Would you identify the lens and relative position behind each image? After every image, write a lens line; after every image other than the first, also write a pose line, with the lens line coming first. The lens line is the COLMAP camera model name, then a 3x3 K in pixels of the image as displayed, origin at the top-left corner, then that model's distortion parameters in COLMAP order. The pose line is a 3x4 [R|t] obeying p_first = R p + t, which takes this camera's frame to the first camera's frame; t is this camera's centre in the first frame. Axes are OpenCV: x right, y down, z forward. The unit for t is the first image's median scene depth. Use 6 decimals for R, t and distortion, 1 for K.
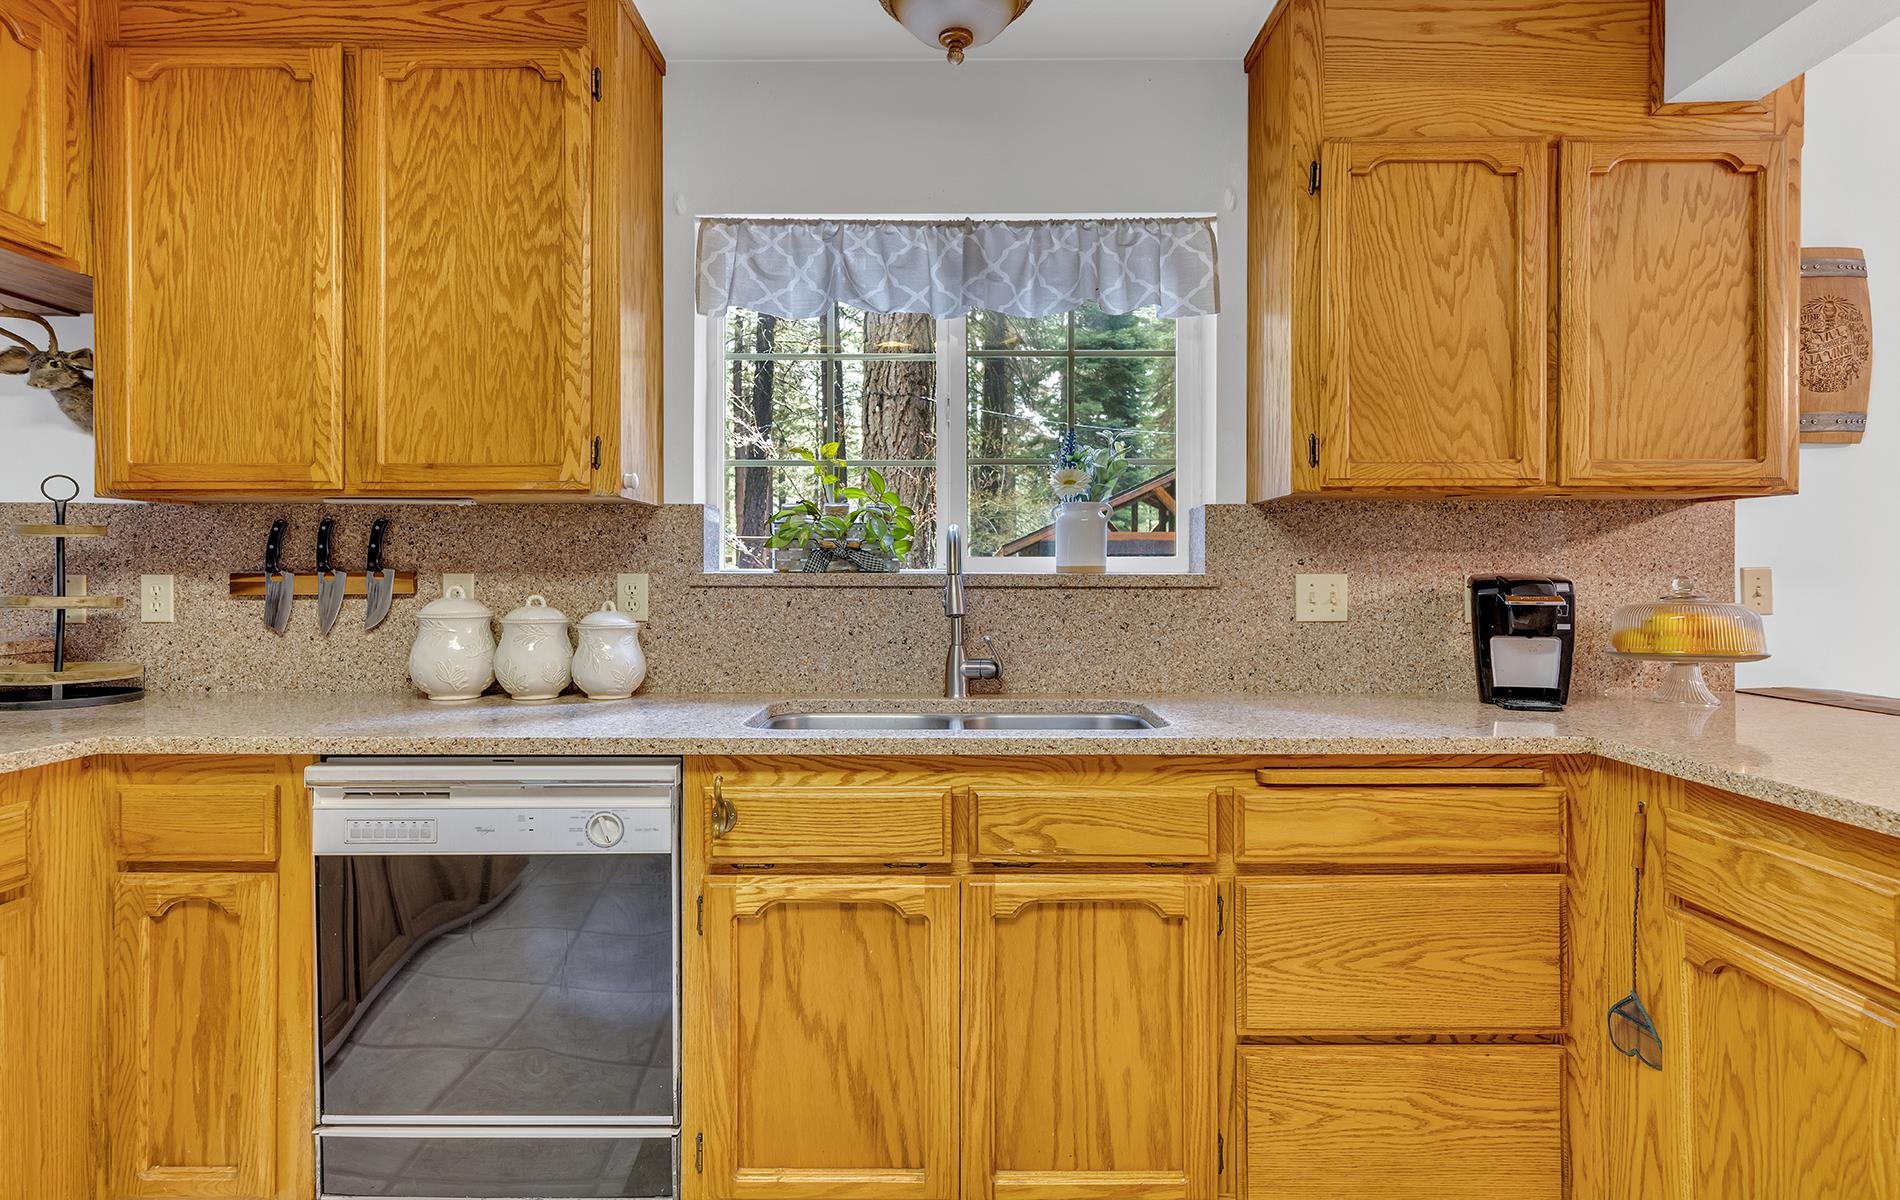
lens RADIAL K [[1078.7, 0, 947.8], [0, 1078.7, 590.4], [0, 0, 1]] dist [0.007910, 0.000722]
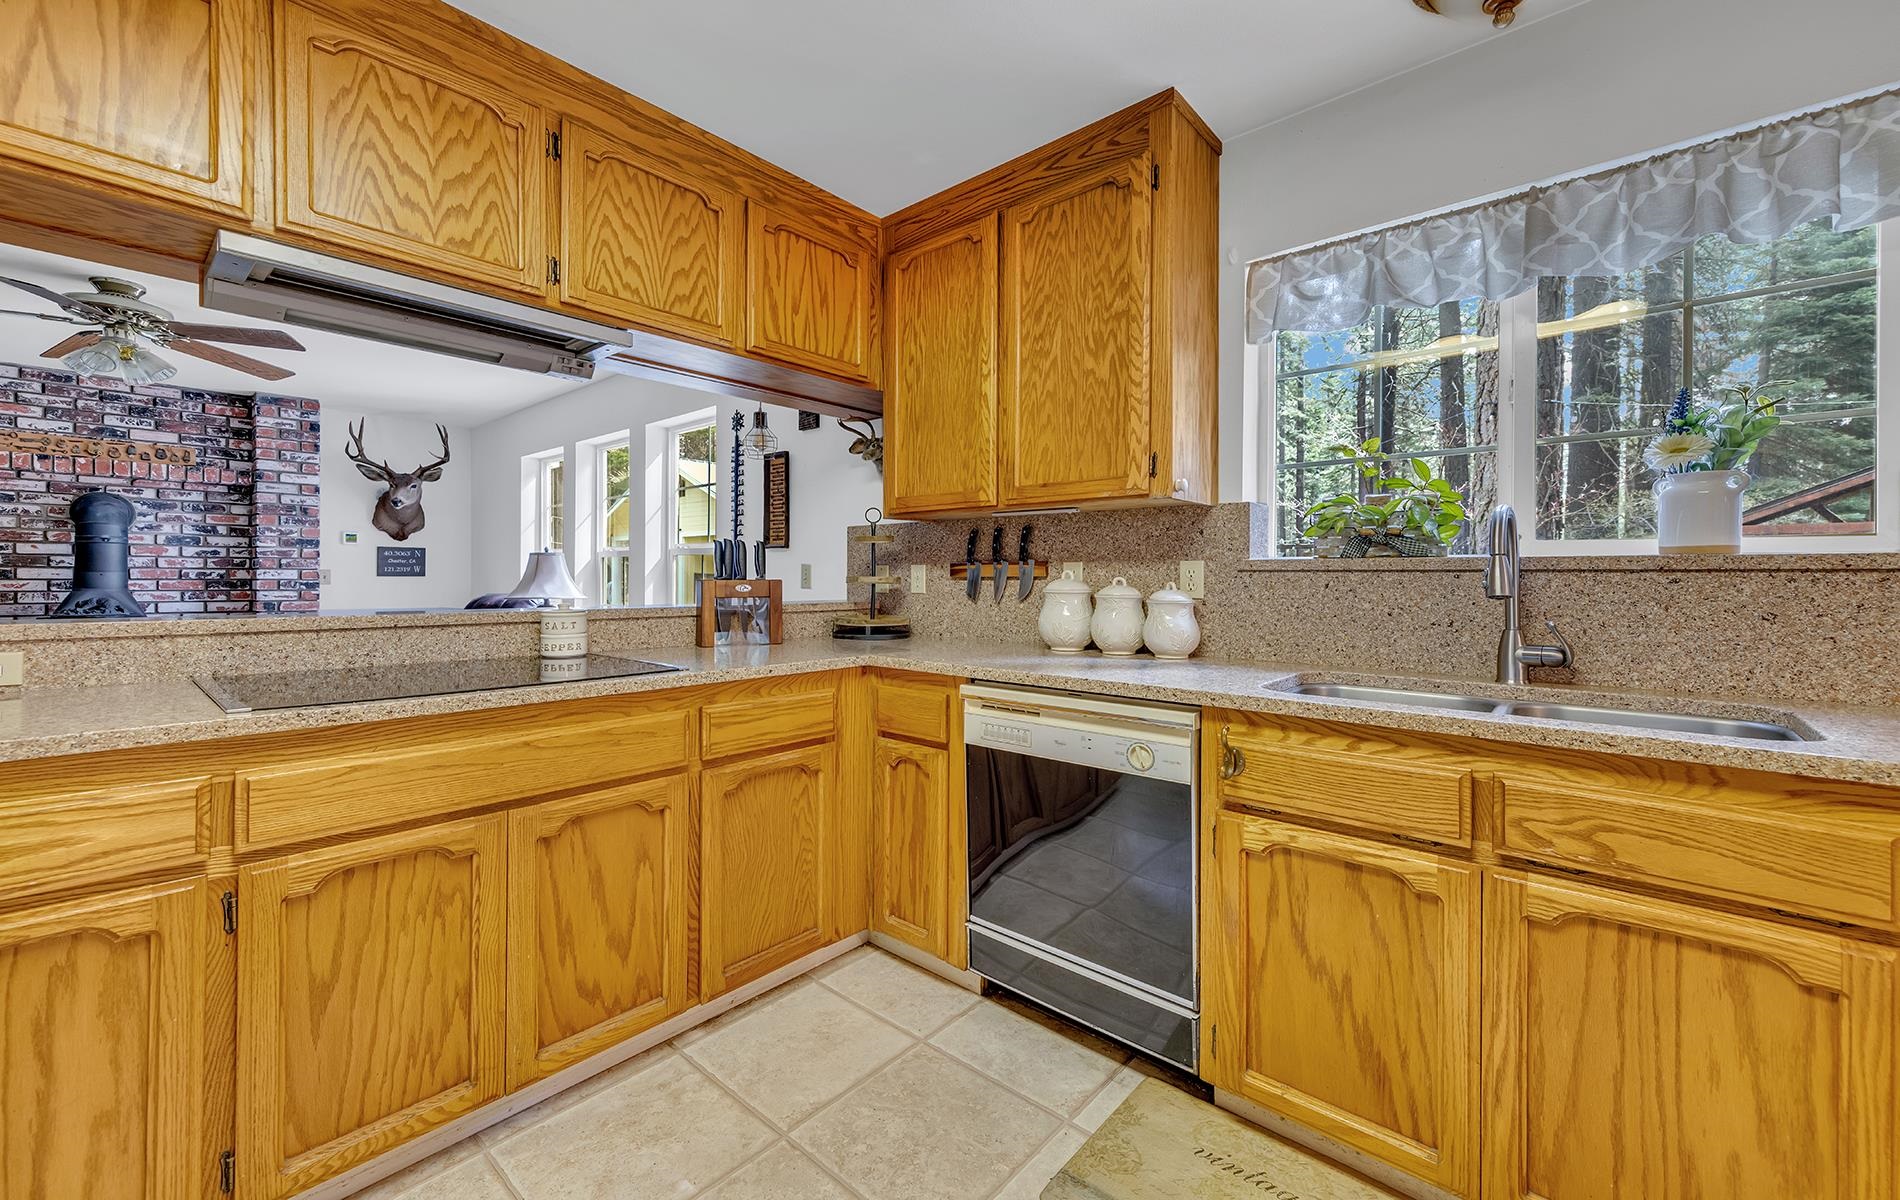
lens RADIAL K [[767.4, 0, 950.0], [0, 767.4, 592.0], [0, 0, 1]] dist [0.005879, -0.000702]
pose [[0.738457, 0.011741, -0.674198, 0.117268], [-0.016333, 0.999867, -0.000478, 0.029165], [0.674103, 0.011364, 0.738550, 0.166474]]
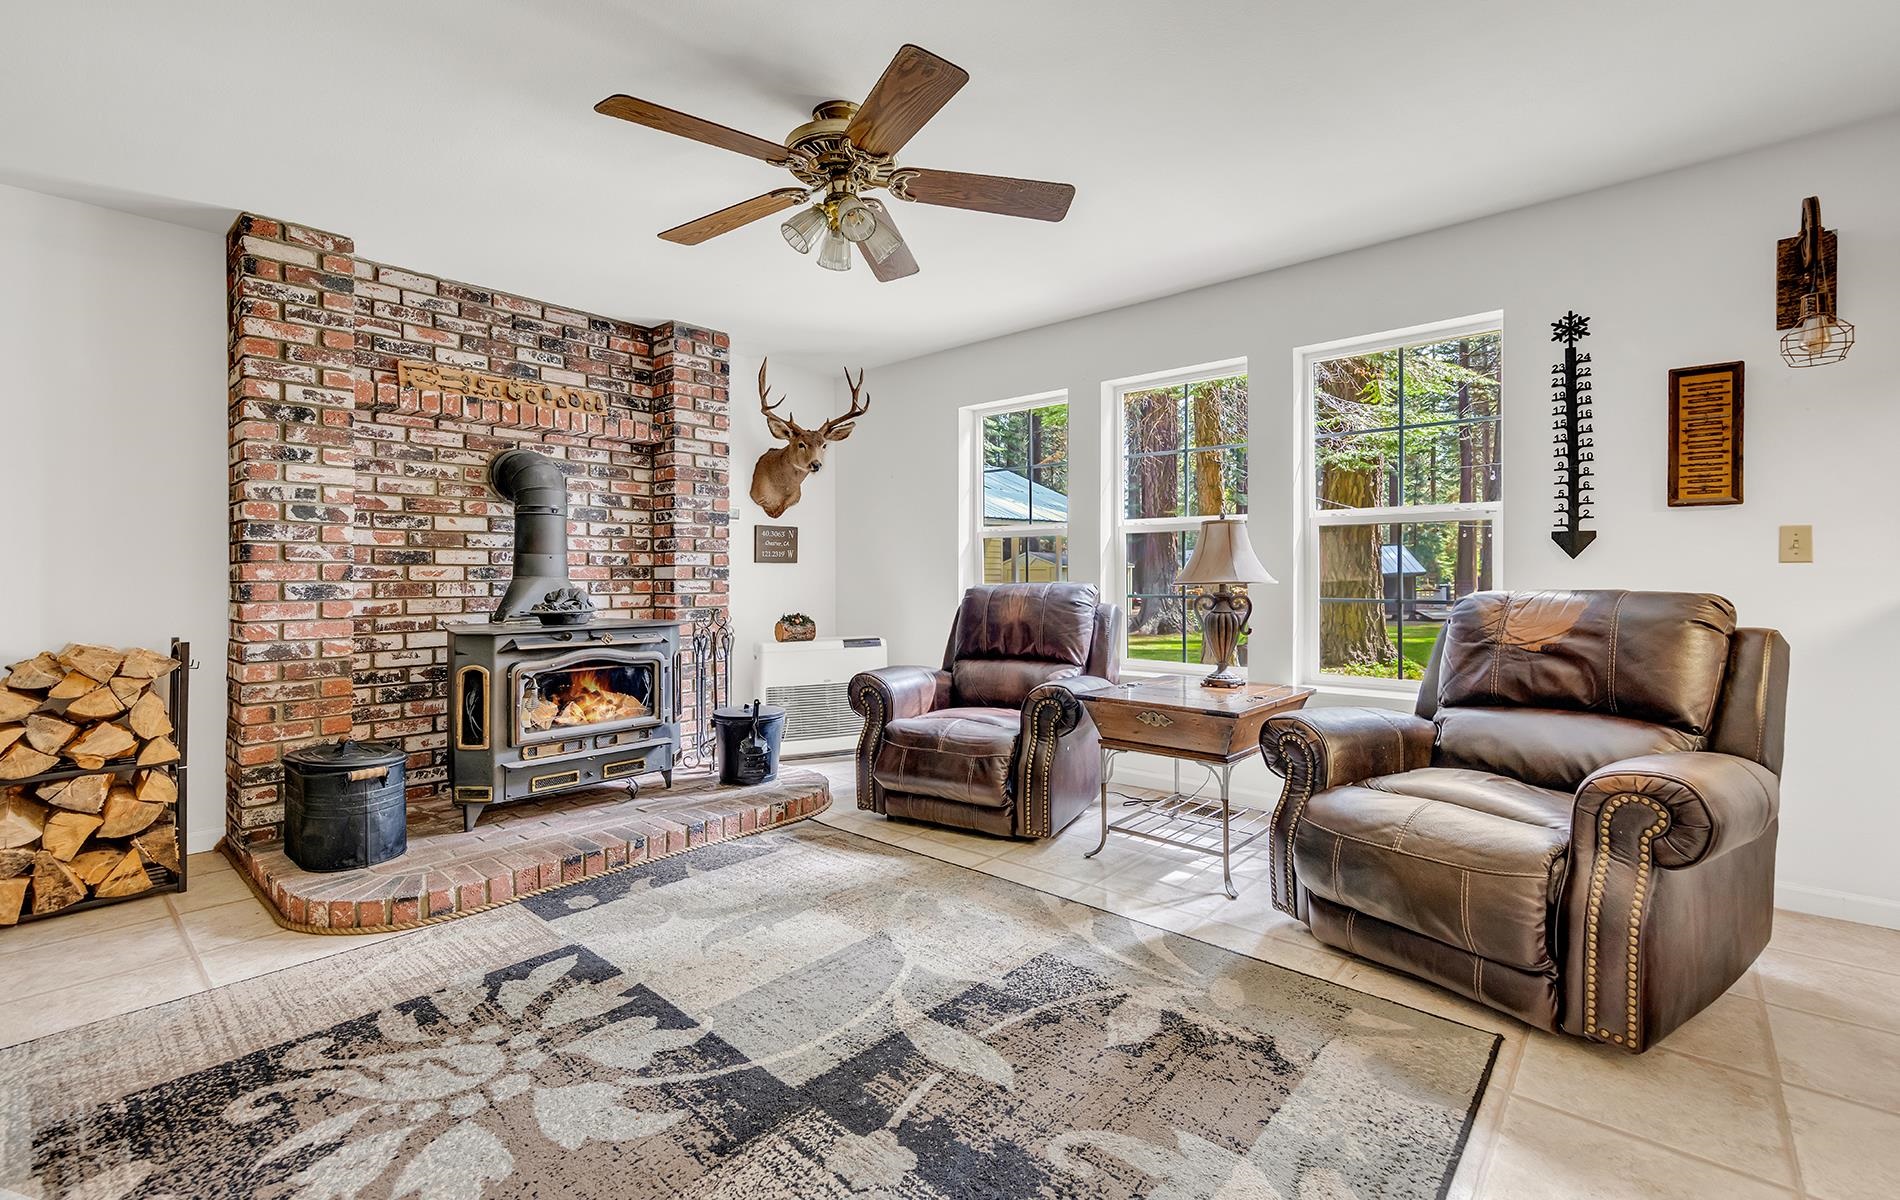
lens RADIAL K [[823.0, 0, 949.1], [0, 823.0, 588.5], [0, 0, 1]] dist [-0.000671, -0.000125]
pose [[0.739433, 0.004924, -0.673212, -1.298203], [-0.008601, 0.999961, -0.002133, 0.077819], [0.673175, 0.007368, 0.739446, -0.530117]]
